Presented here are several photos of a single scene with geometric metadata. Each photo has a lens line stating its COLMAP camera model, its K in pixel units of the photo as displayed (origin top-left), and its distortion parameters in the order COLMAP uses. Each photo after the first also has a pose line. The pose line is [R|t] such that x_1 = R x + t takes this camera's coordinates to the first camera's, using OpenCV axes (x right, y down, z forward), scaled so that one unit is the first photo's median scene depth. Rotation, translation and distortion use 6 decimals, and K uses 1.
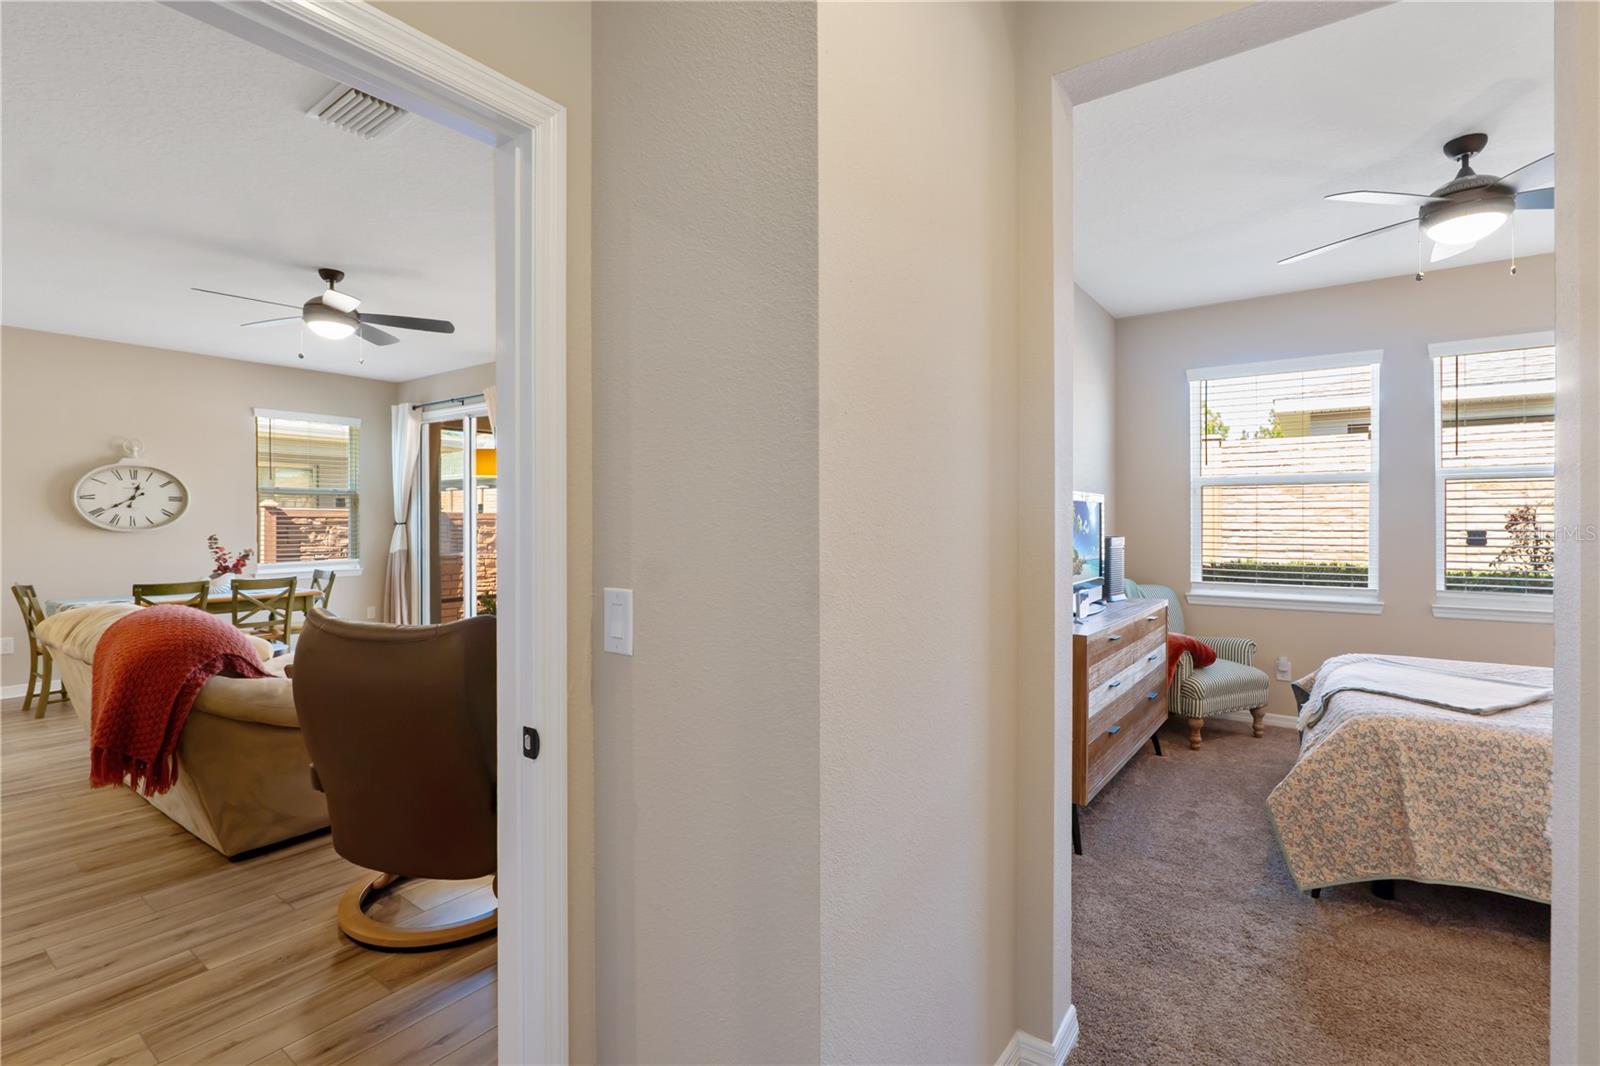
lens RADIAL K [[741.4, 0, 804.4], [0, 741.4, 524.3], [0, 0, 1]] dist [-0.006082, -0.000848]
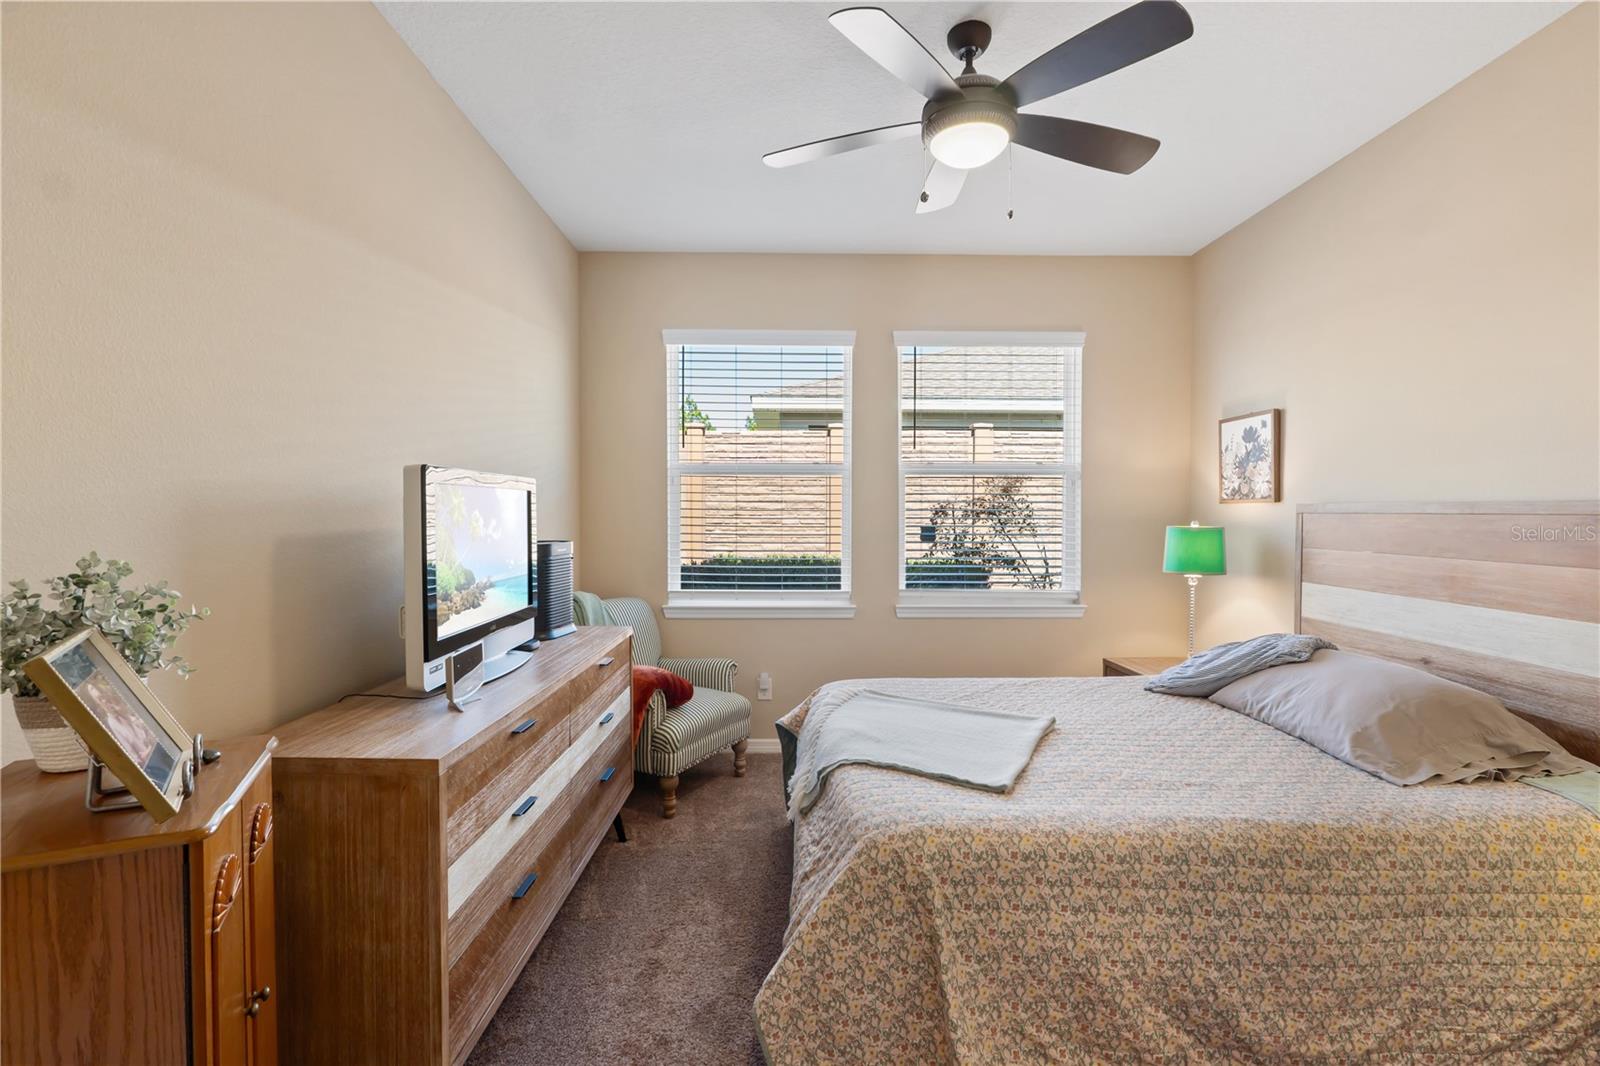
lens RADIAL K [[741.4, 0, 804.4], [0, 741.4, 524.3], [0, 0, 1]] dist [-0.006082, -0.000848]
pose [[0.802782, -0.009221, 0.596202, 0.265334], [0.001078, 0.999901, 0.014014, -0.011942], [-0.596272, -0.010608, 0.802712, 0.432962]]
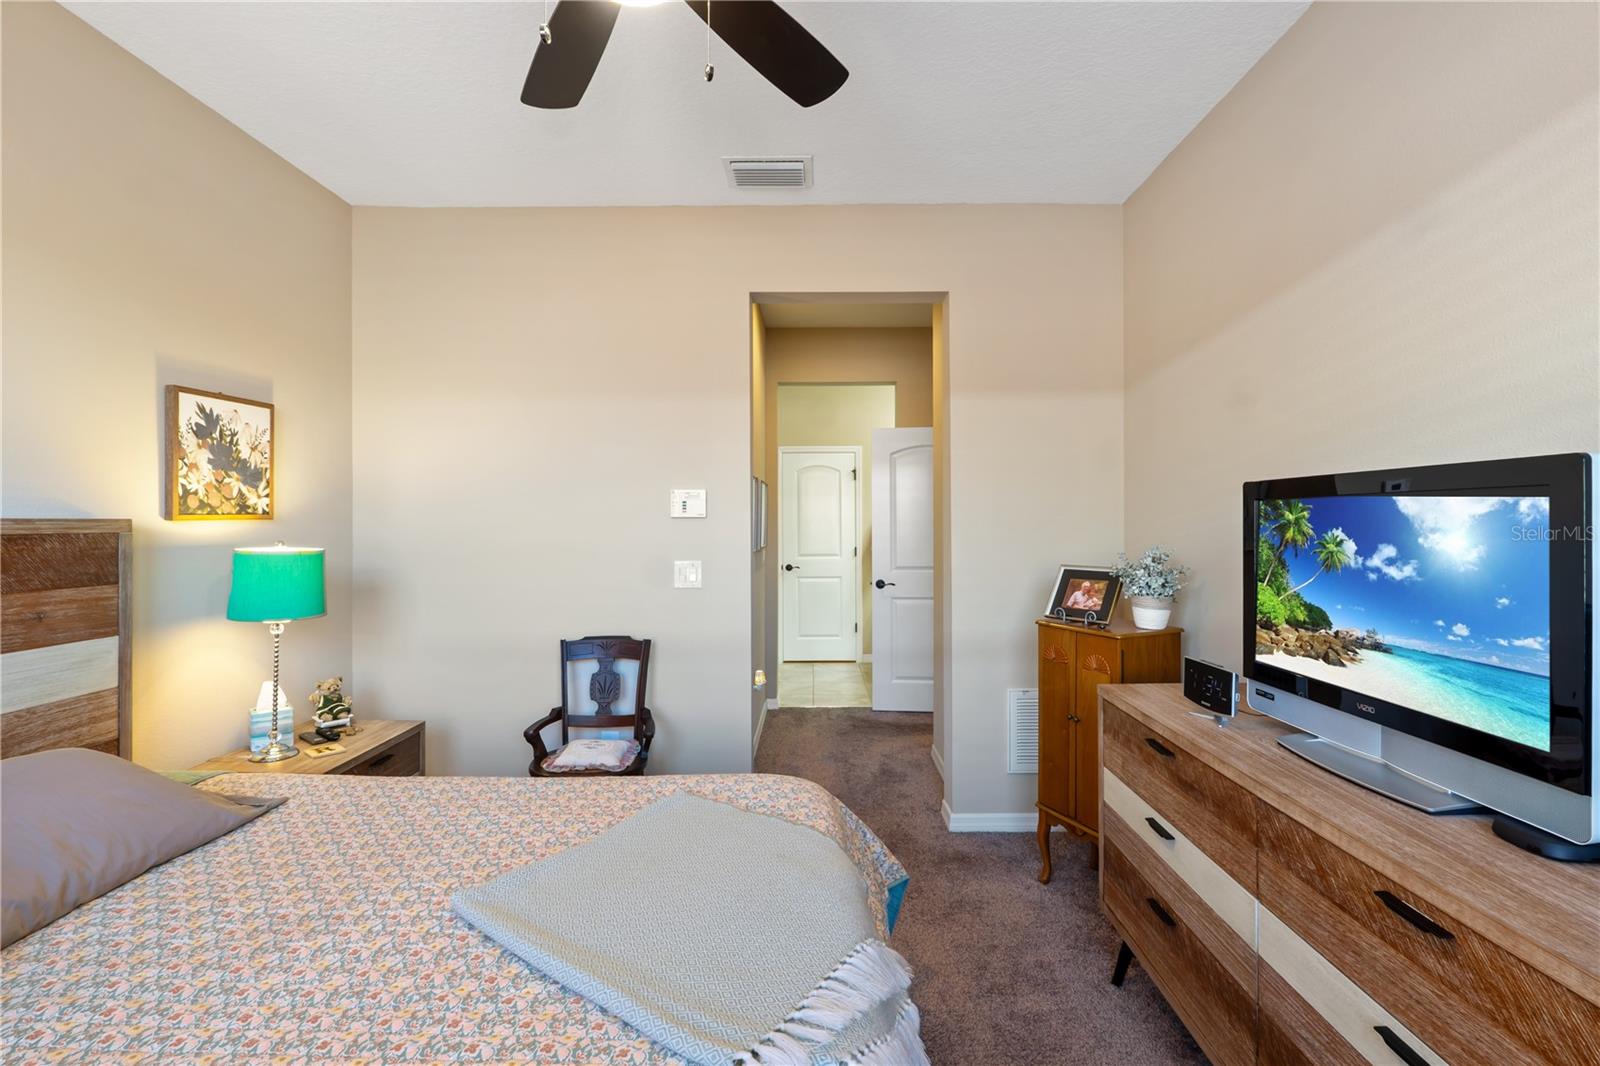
lens RADIAL K [[730.9, 0, 802.6], [0, 730.9, 533.5], [0, 0, 1]] dist [-0.009927, -0.000939]
pose [[-0.818739, 0.015980, -0.573944, 1.037353], [0.000422, 0.999629, 0.027231, -0.027065], [0.574166, 0.022053, -0.818442, 1.397960]]
